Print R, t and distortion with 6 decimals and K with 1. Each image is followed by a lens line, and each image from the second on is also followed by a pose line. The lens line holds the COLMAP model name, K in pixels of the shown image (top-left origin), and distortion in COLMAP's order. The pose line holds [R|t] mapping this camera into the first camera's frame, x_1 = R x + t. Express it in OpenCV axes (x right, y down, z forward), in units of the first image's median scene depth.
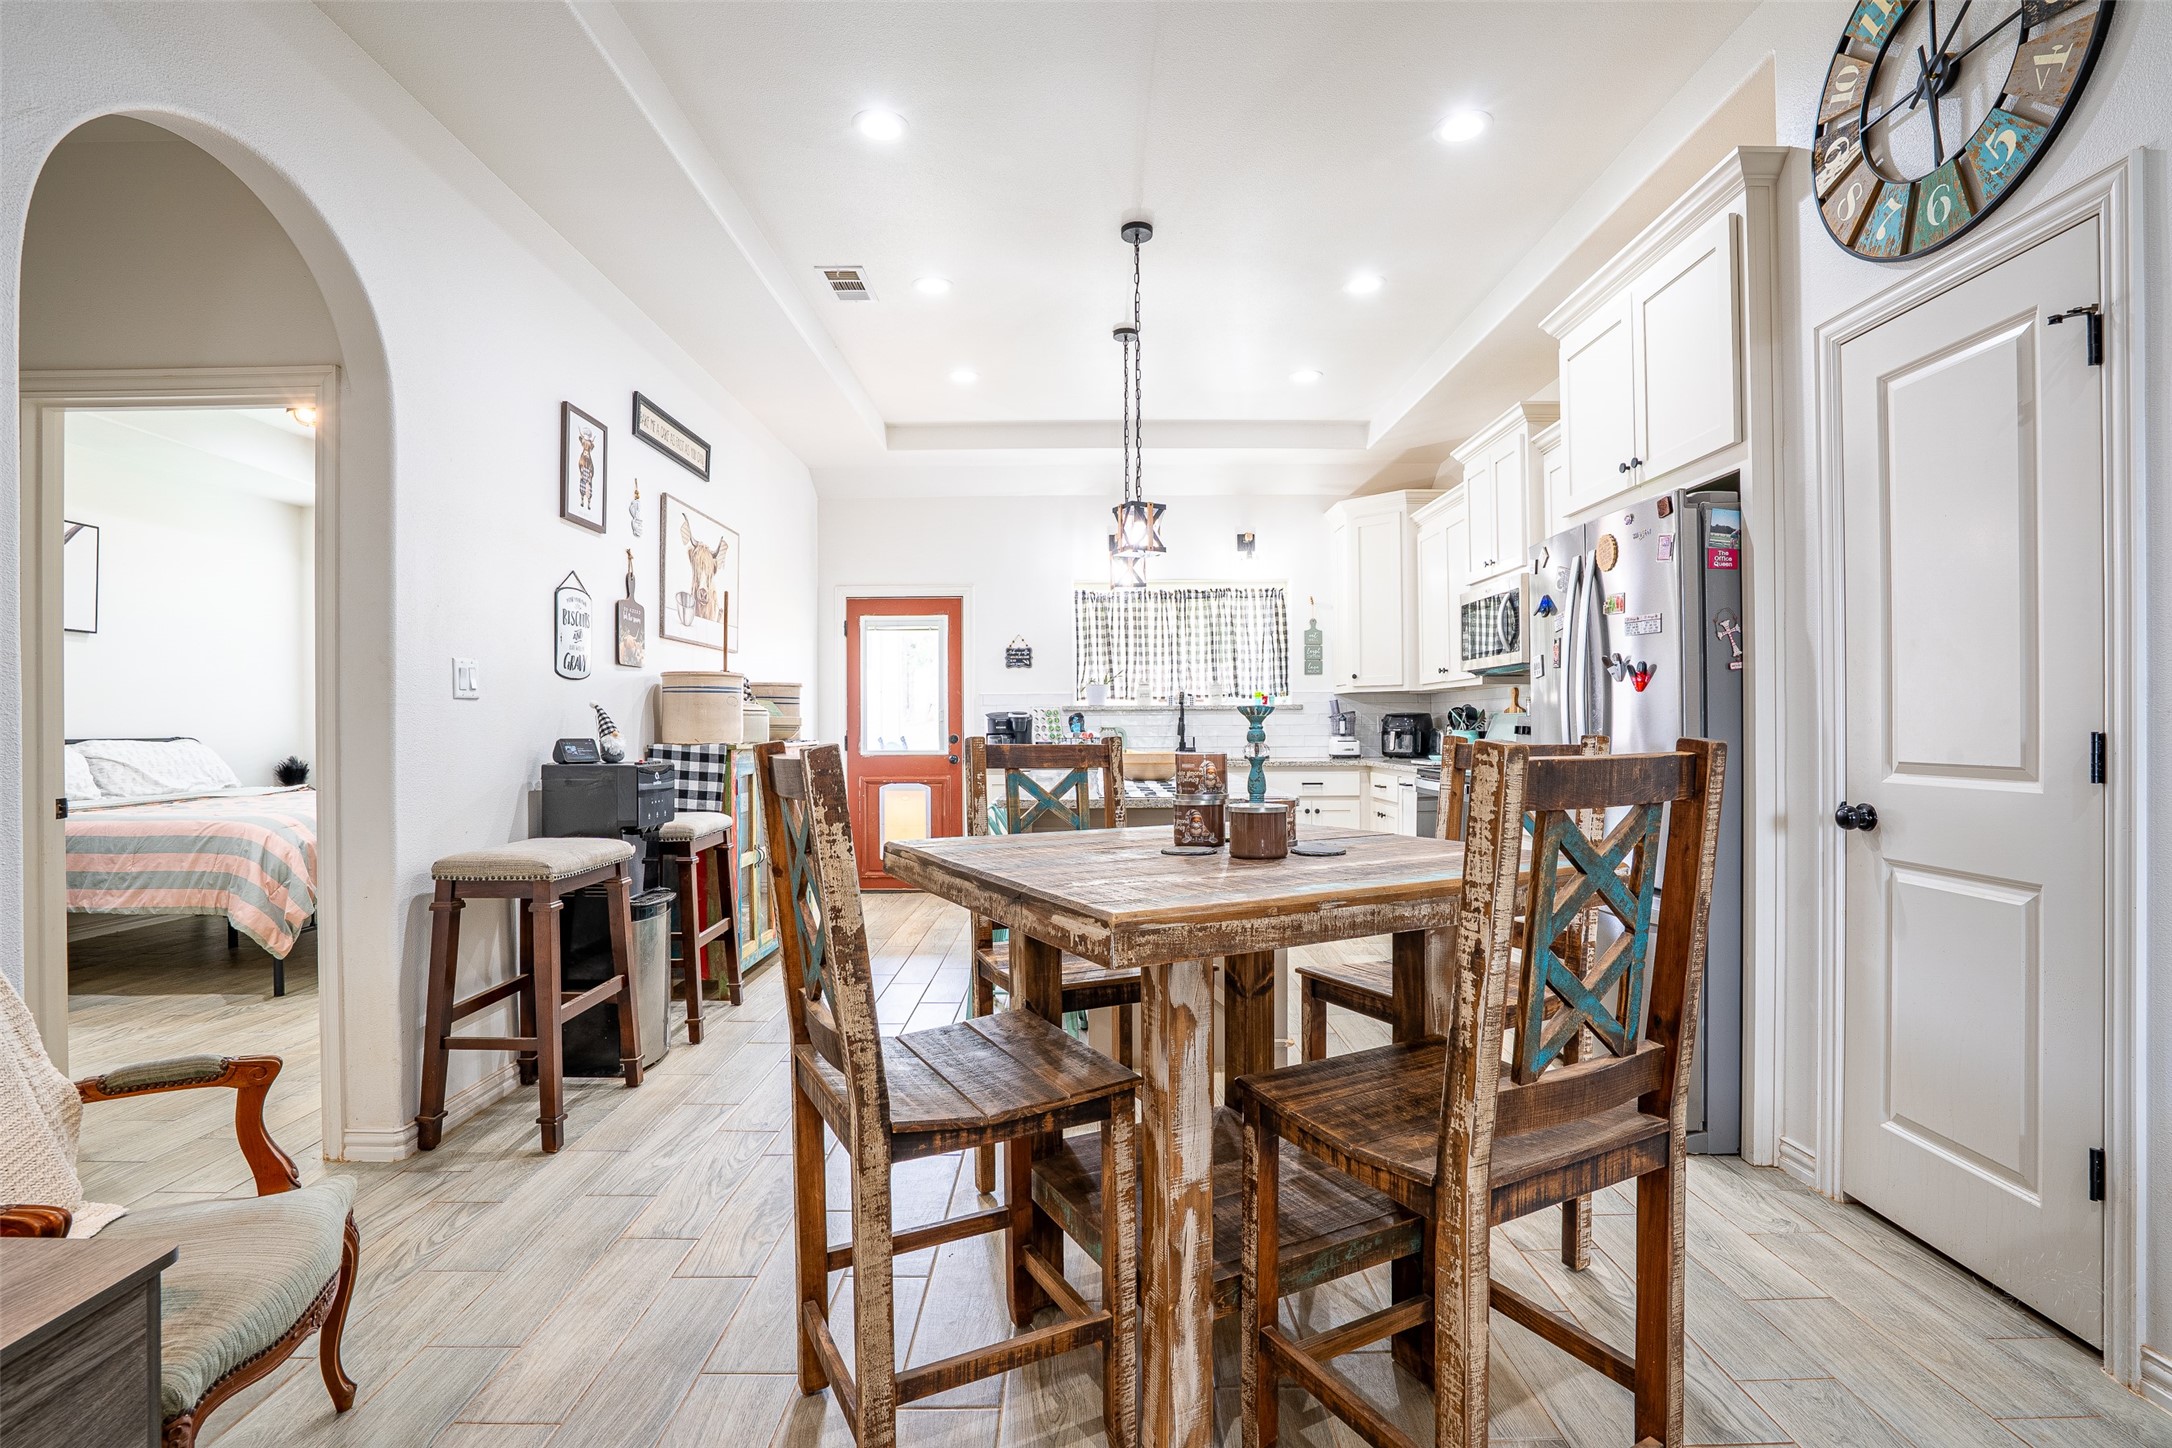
lens RADIAL K [[1019.0, 0, 1084.5], [0, 1019.0, 723.4], [0, 0, 1]] dist [-0.049812, 0.016250]
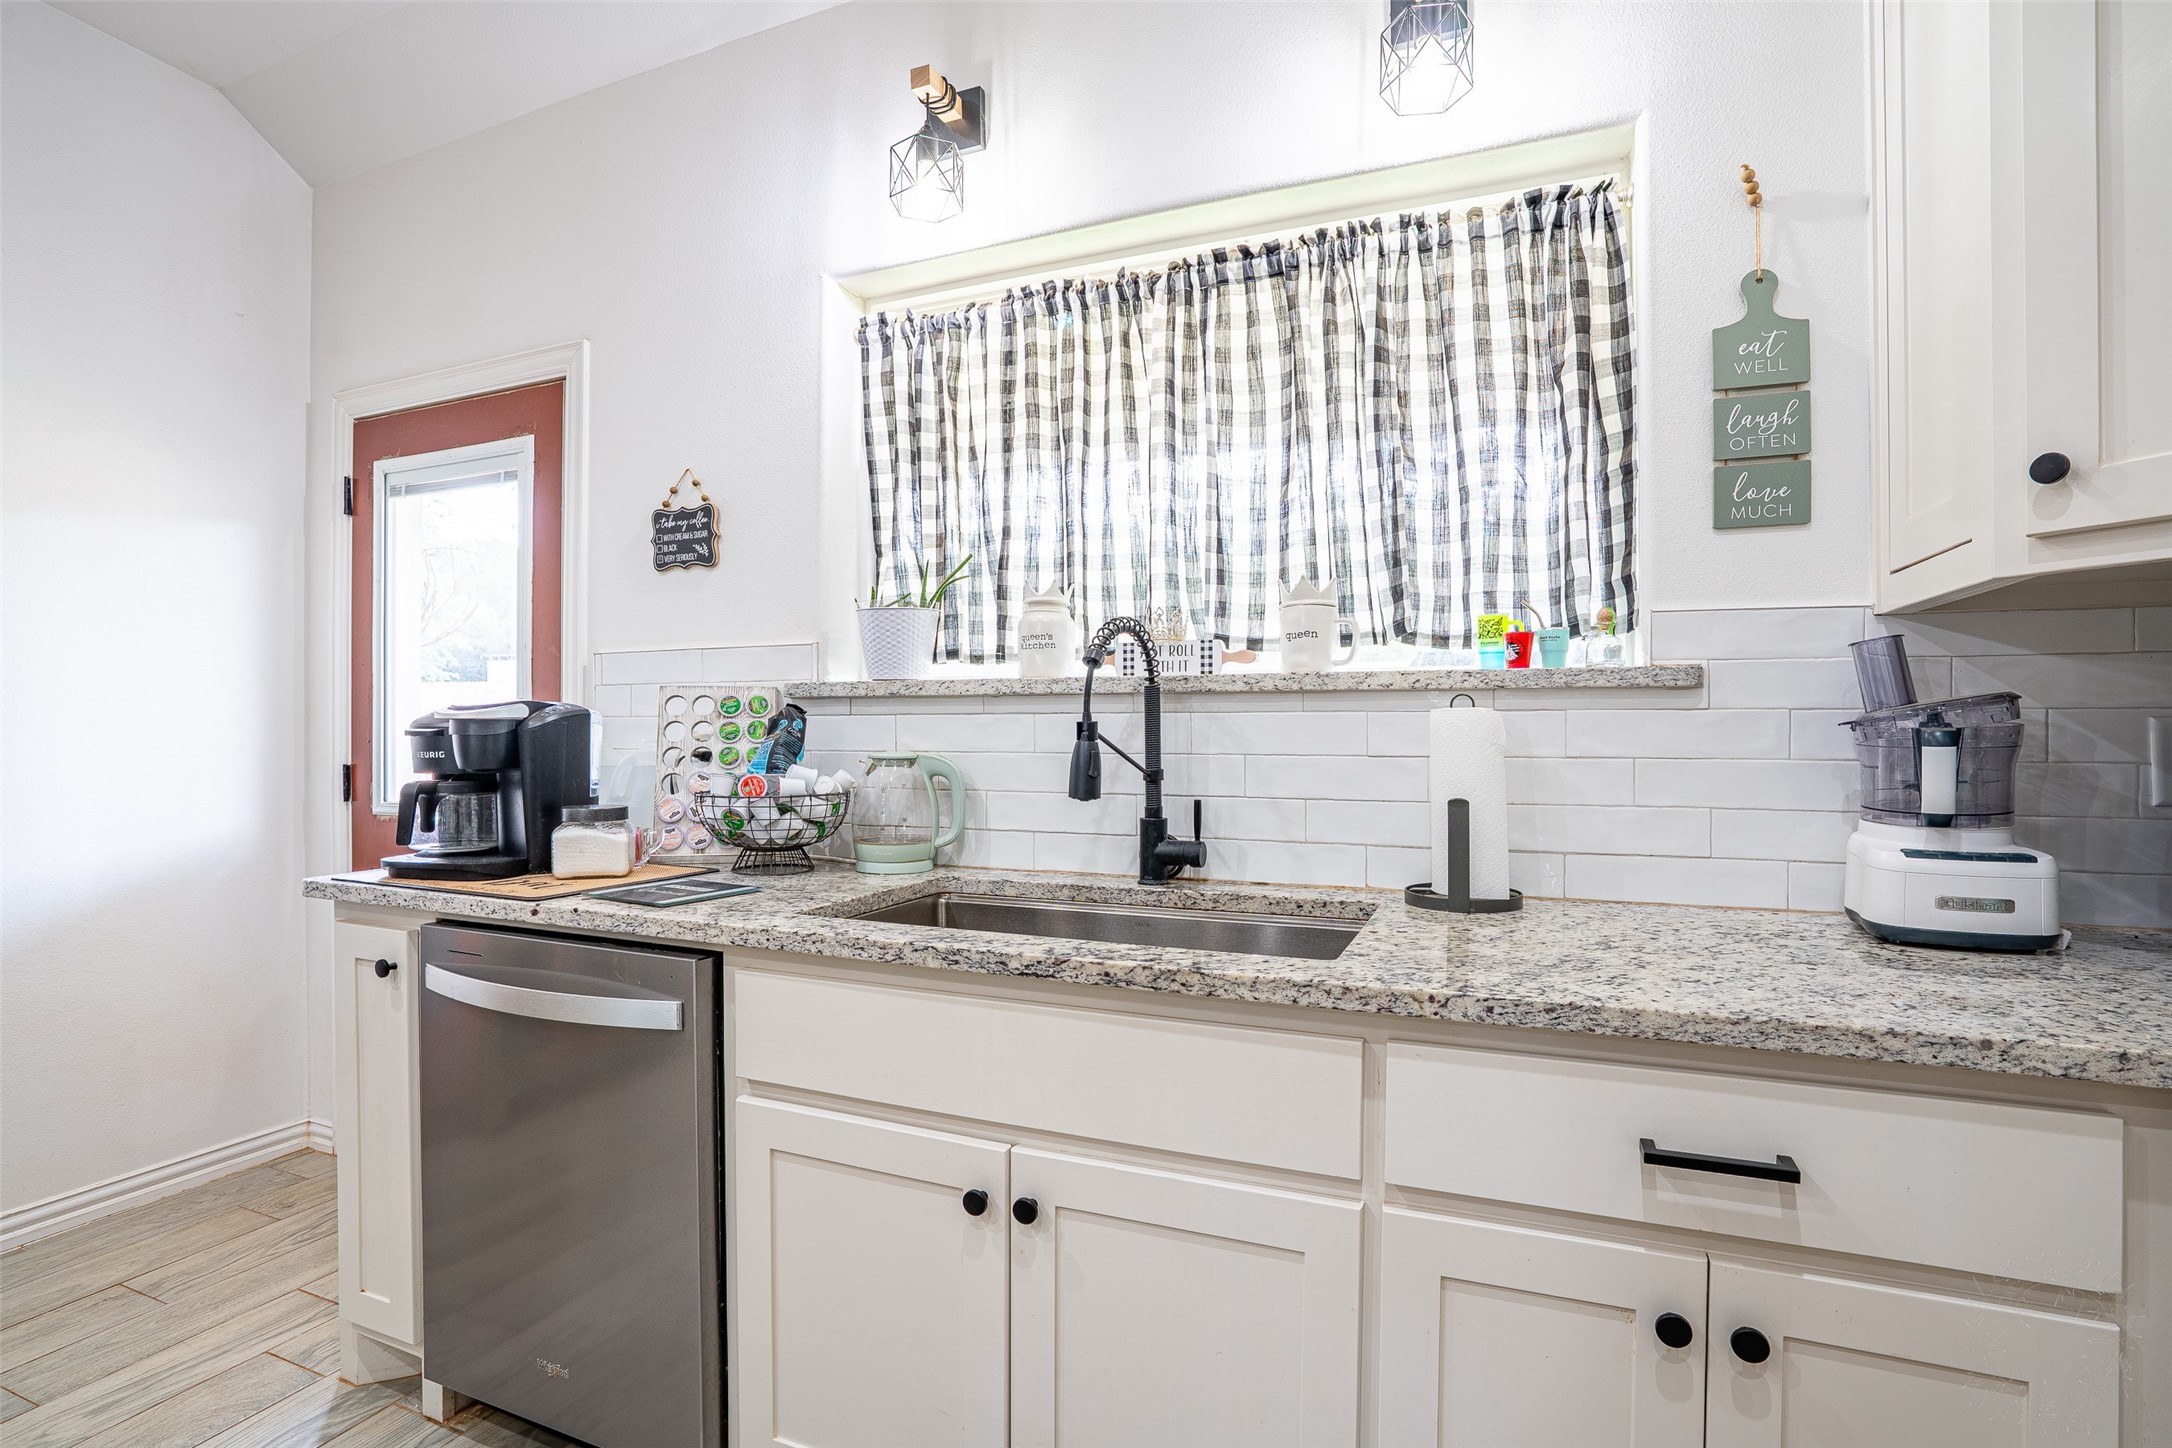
lens RADIAL K [[1019.0, 0, 1038.6], [0, 1019.0, 731.4], [0, 0, 1]] dist [-0.049812, 0.016250]
pose [[0.910550, 0.008655, -0.413309, 0.225558], [-0.008137, 0.999962, 0.003014, -0.005045], [0.413320, 0.000619, 0.910586, 0.968252]]
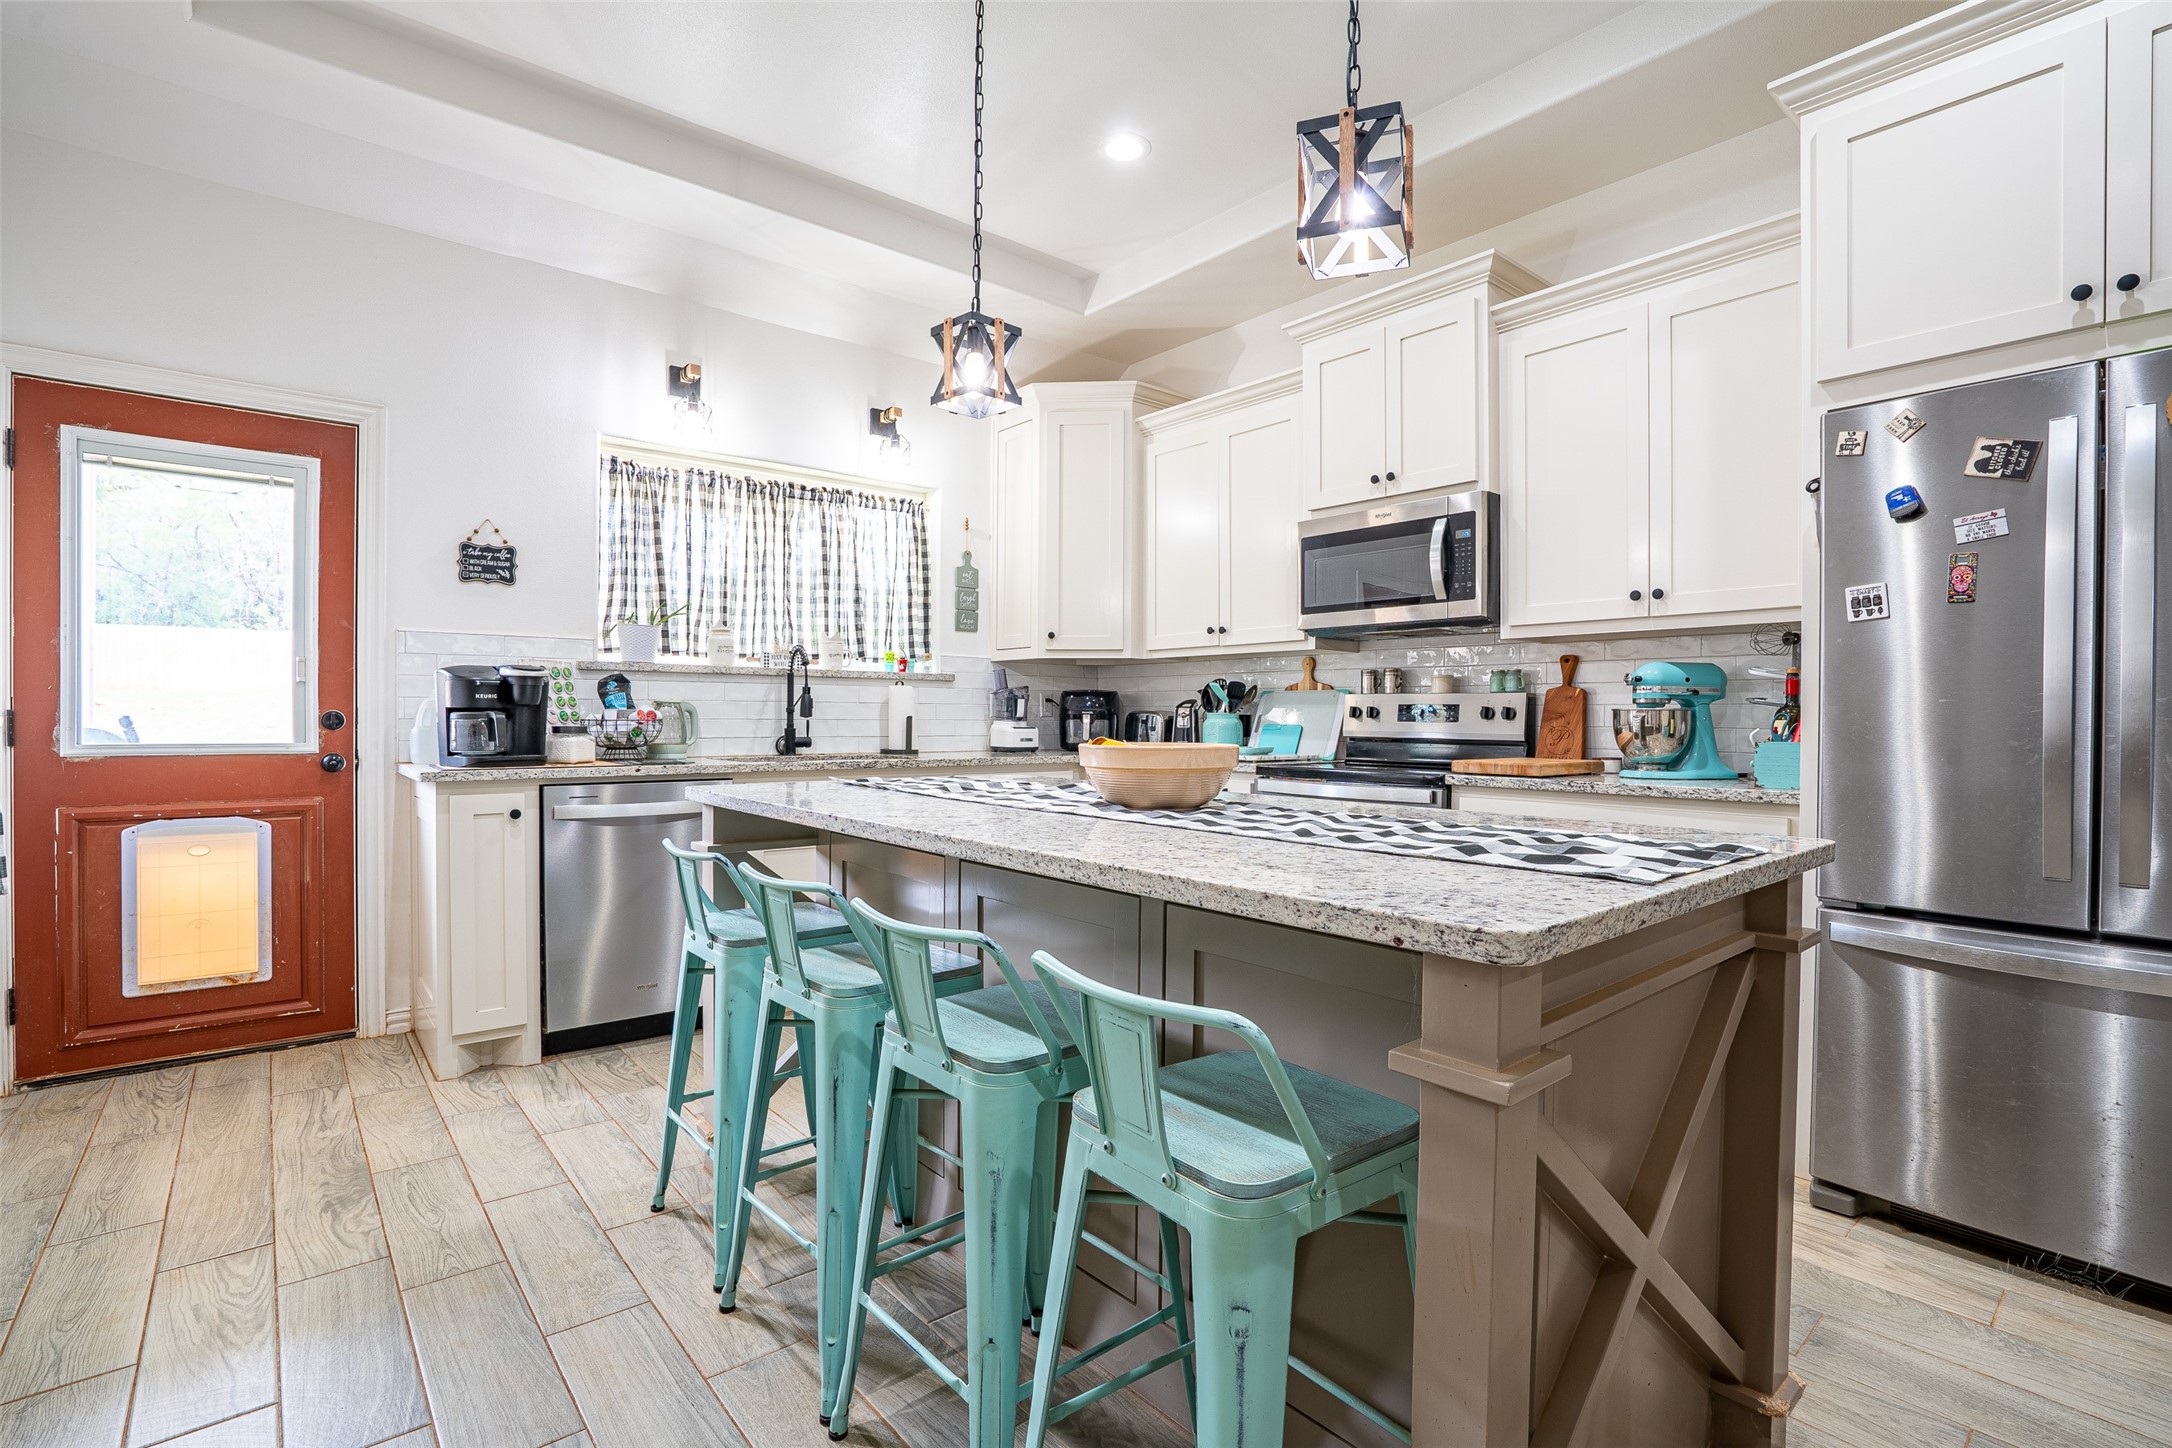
lens RADIAL K [[1019.0, 0, 1102.6], [0, 1019.0, 724.0], [0, 0, 1]] dist [-0.049812, 0.016250]
pose [[0.770297, 0.006325, 0.637654, -0.190012], [-0.012493, 0.999909, 0.005174, 0.013385], [-0.637563, -0.011952, 0.770306, 0.527538]]
